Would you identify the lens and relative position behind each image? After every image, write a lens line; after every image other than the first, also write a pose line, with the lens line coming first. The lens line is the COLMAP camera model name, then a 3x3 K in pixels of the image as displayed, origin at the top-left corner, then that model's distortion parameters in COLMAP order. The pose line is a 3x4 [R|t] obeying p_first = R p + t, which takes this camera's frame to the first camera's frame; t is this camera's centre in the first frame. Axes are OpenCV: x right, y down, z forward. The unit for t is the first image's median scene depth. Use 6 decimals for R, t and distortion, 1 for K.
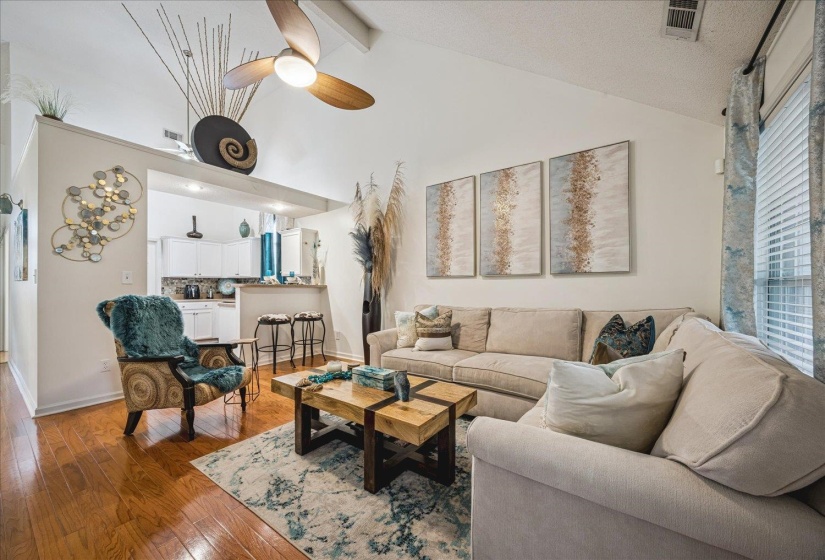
lens RADIAL K [[316.2, 0, 413.8], [0, 316.2, 285.1], [0, 0, 1]] dist [0.001532, 0.002295]
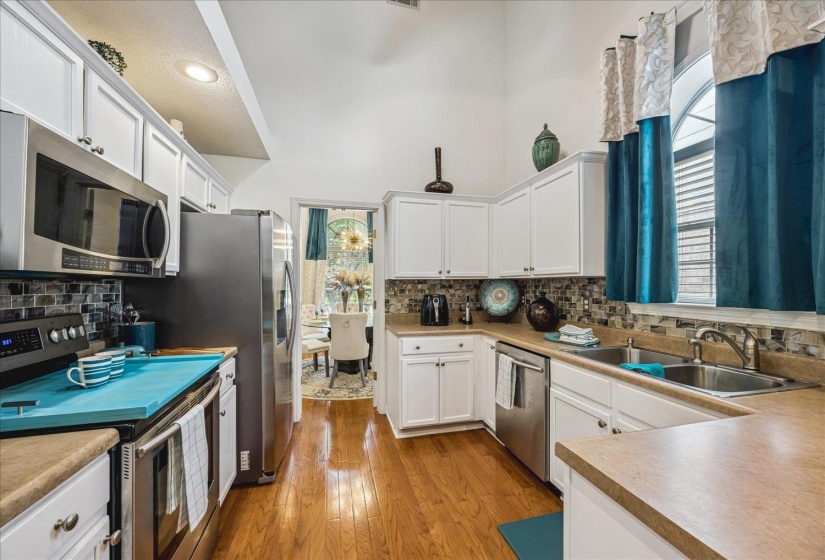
lens RADIAL K [[316.2, 0, 413.8], [0, 316.2, 285.1], [0, 0, 1]] dist [0.001532, 0.002295]
pose [[0.768900, -0.001104, -0.639369, -0.440809], [0.002805, 0.999995, 0.001647, -0.016214], [0.639363, -0.003060, 0.768899, 0.644549]]
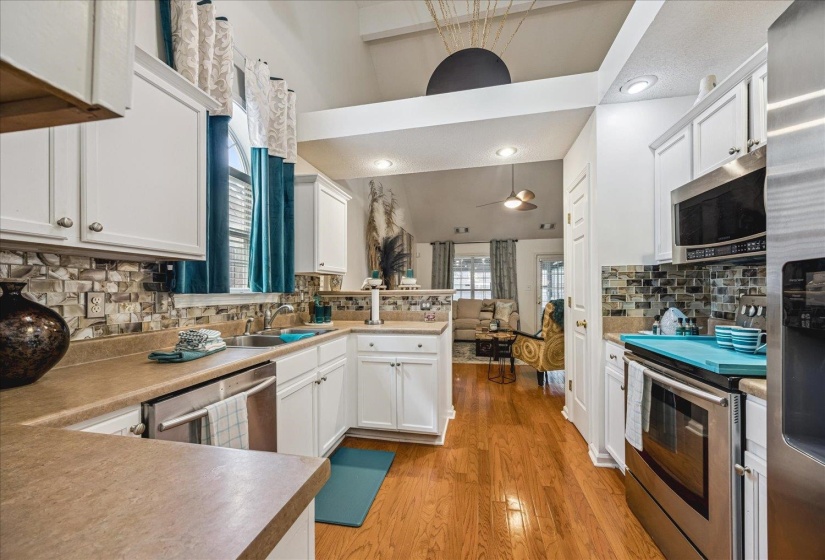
lens RADIAL K [[309.2, 0, 412.5], [0, 309.2, 280.0], [0, 0, 1]] dist [-0.002562, -0.000051]
pose [[-0.404408, 0.029265, 0.914110, -0.768938], [0.002530, 0.999520, -0.030880, -0.003223], [-0.914575, -0.010175, -0.404288, 0.925671]]
